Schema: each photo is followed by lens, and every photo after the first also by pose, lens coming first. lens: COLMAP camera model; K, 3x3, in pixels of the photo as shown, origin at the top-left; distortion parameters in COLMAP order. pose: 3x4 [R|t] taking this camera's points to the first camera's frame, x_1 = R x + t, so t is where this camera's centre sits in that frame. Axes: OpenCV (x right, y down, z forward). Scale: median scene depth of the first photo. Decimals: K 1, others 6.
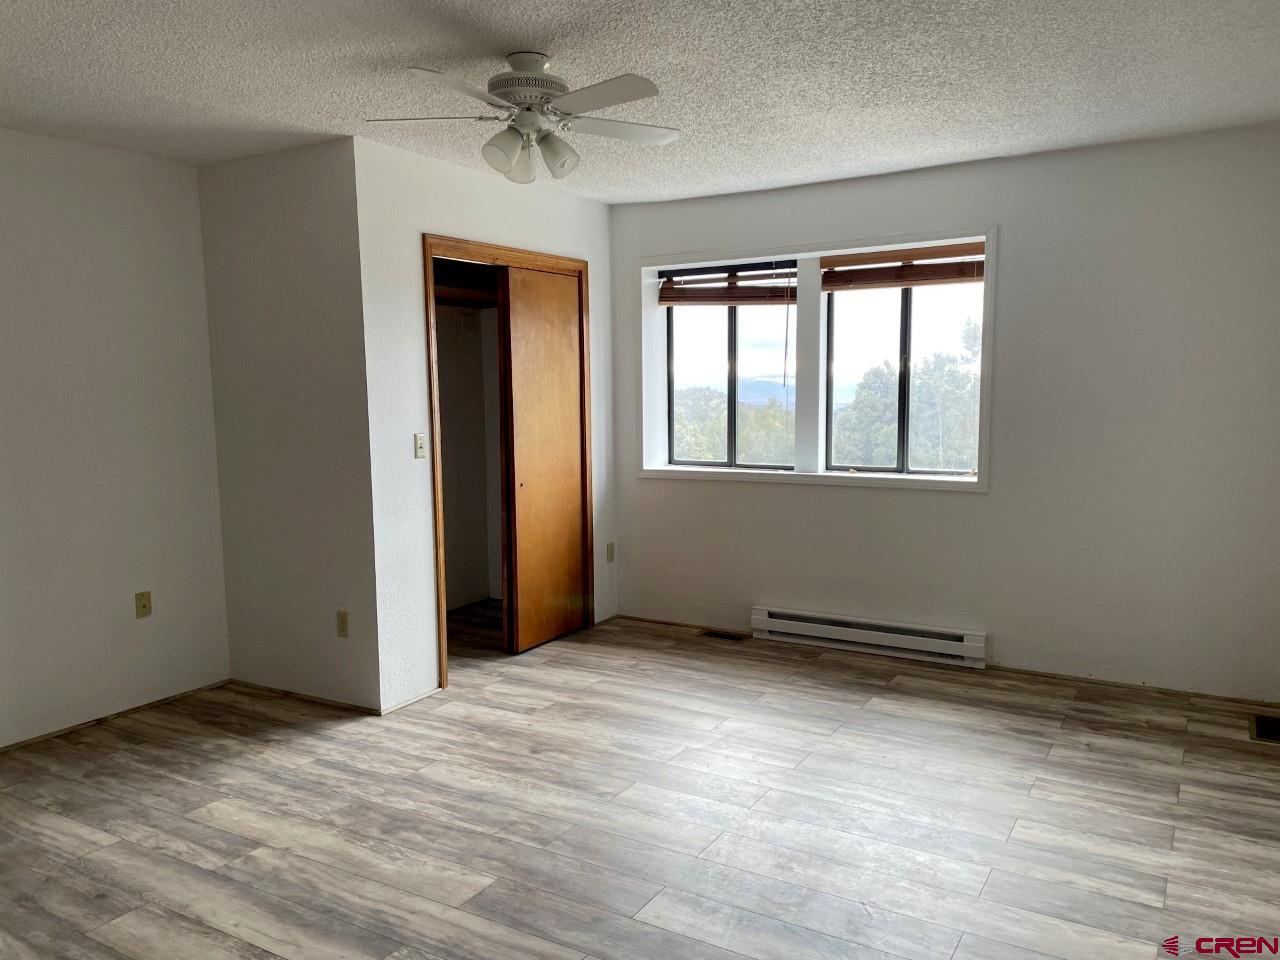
lens RADIAL K [[967.9, 0, 640.0], [0, 967.9, 480.0], [0, 0, 1]] dist [0.098821, -0.130956]
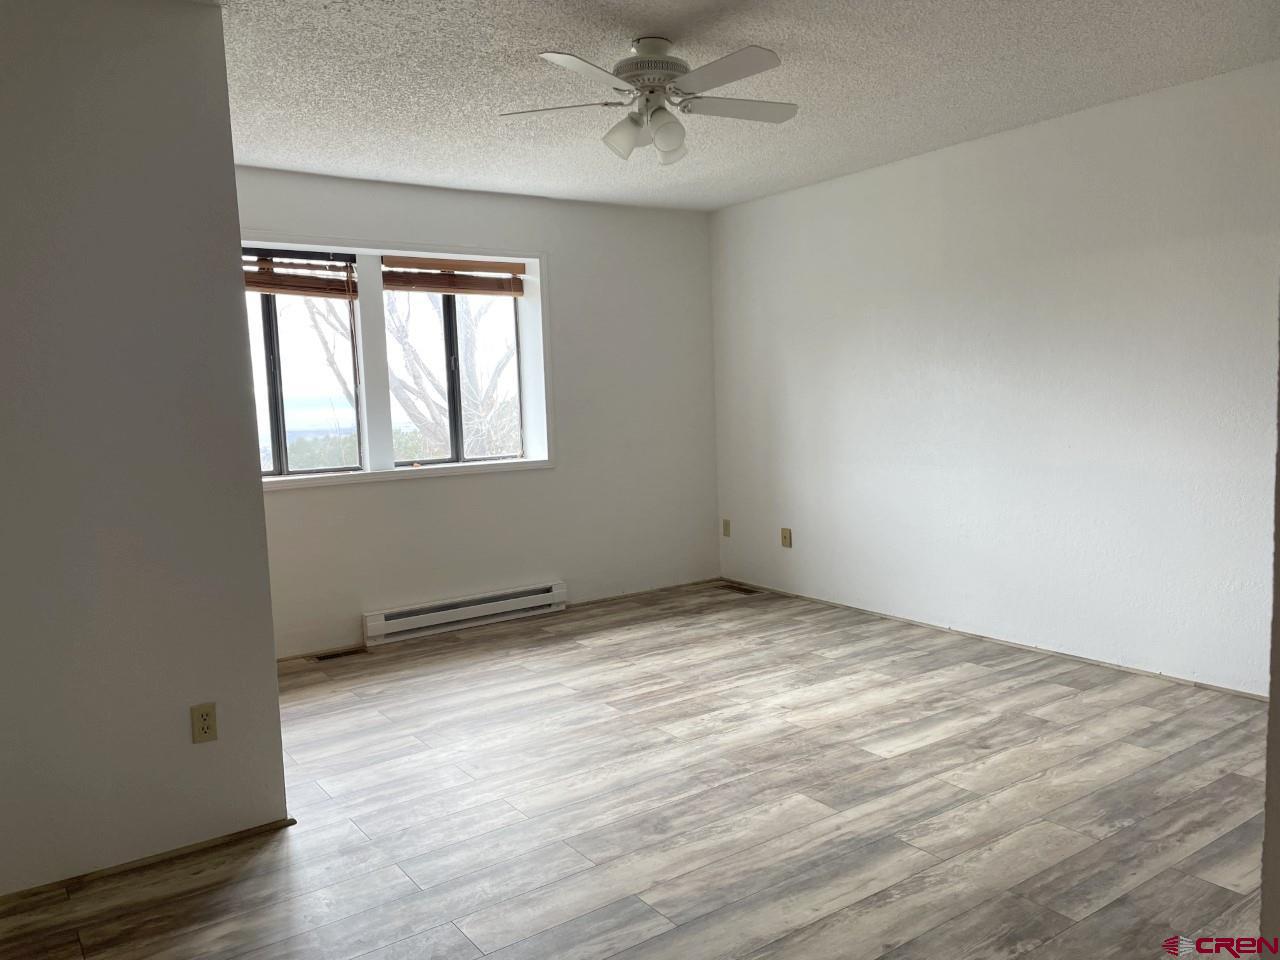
lens RADIAL K [[961.6, 0, 638.9], [0, 961.6, 489.5], [0, 0, 1]] dist [0.101688, -0.126247]
pose [[0.407138, -0.096312, 0.908275, -0.773539], [0.117136, 0.991719, 0.052654, -0.012008], [-0.905824, 0.084954, 0.415048, 0.435134]]
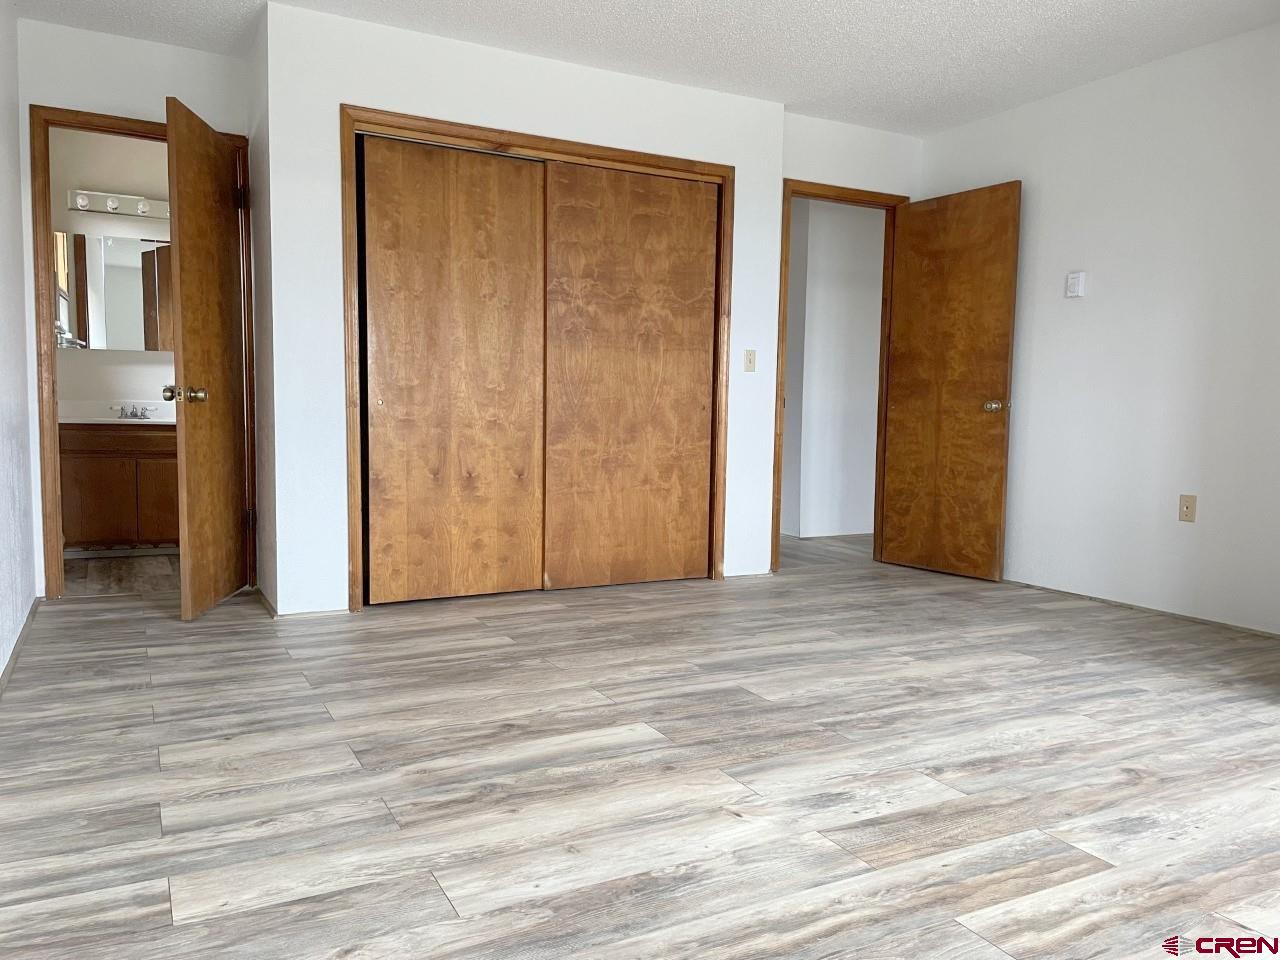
lens RADIAL K [[961.6, 0, 638.9], [0, 961.6, 489.5], [0, 0, 1]] dist [0.101688, -0.126247]
pose [[-0.523204, 0.077010, -0.848721, 0.514239], [-0.090220, 0.985307, 0.145020, 0.028063], [0.847419, 0.152447, -0.508568, 0.888196]]
